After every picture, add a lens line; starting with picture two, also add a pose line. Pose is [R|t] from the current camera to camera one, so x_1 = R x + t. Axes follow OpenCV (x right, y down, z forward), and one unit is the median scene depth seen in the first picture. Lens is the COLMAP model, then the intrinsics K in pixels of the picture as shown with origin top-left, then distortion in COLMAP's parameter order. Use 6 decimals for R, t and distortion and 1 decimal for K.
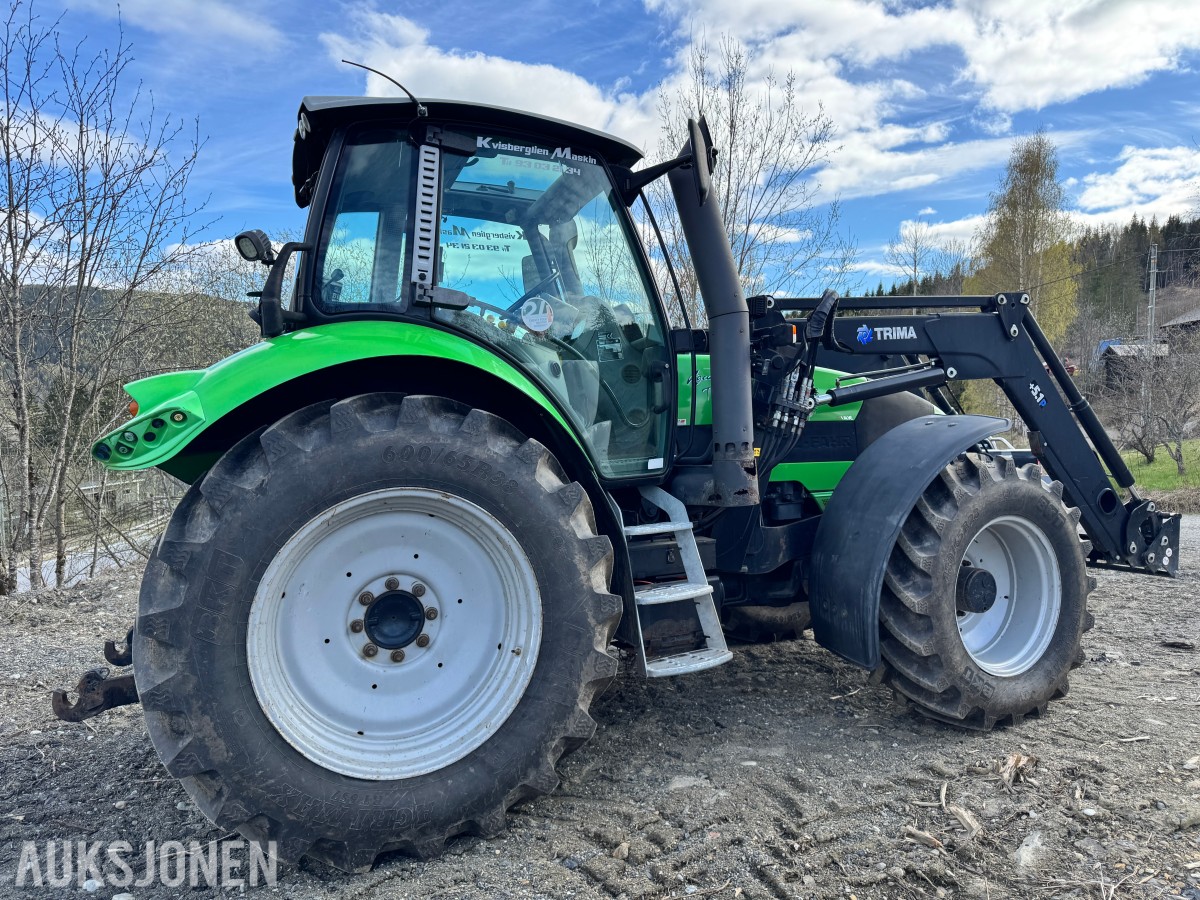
lens RADIAL K [[859.8, 0, 600.0], [0, 859.8, 450.0], [0, 0, 1]] dist [0.149596, -0.280423]
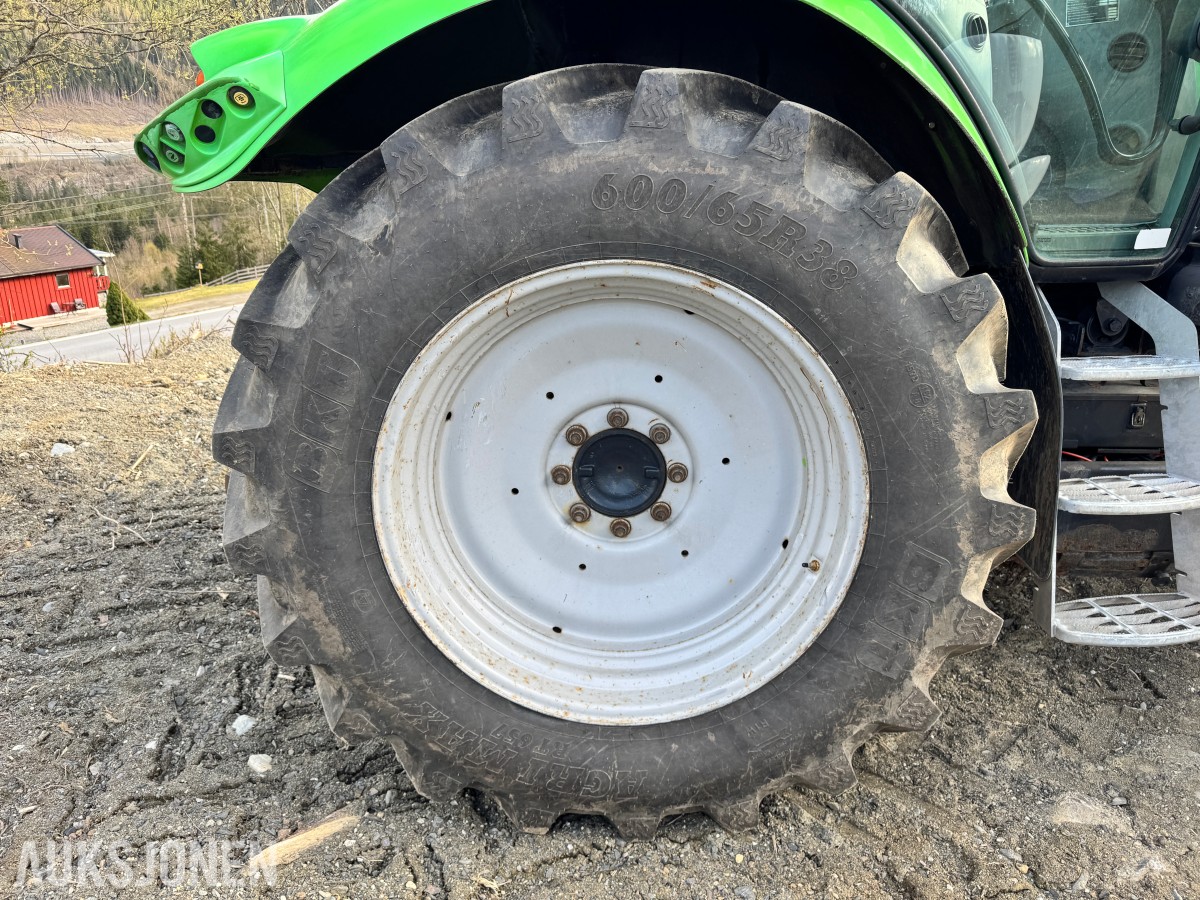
lens RADIAL K [[832.7, 0, 601.2], [0, 832.7, 445.6], [0, 0, 1]] dist [0.073629, -0.098801]
pose [[0.915389, 0.171295, -0.364309, -0.037596], [-0.054494, 0.949352, 0.309453, -0.005514], [0.398865, -0.263417, 0.878361, 0.502174]]
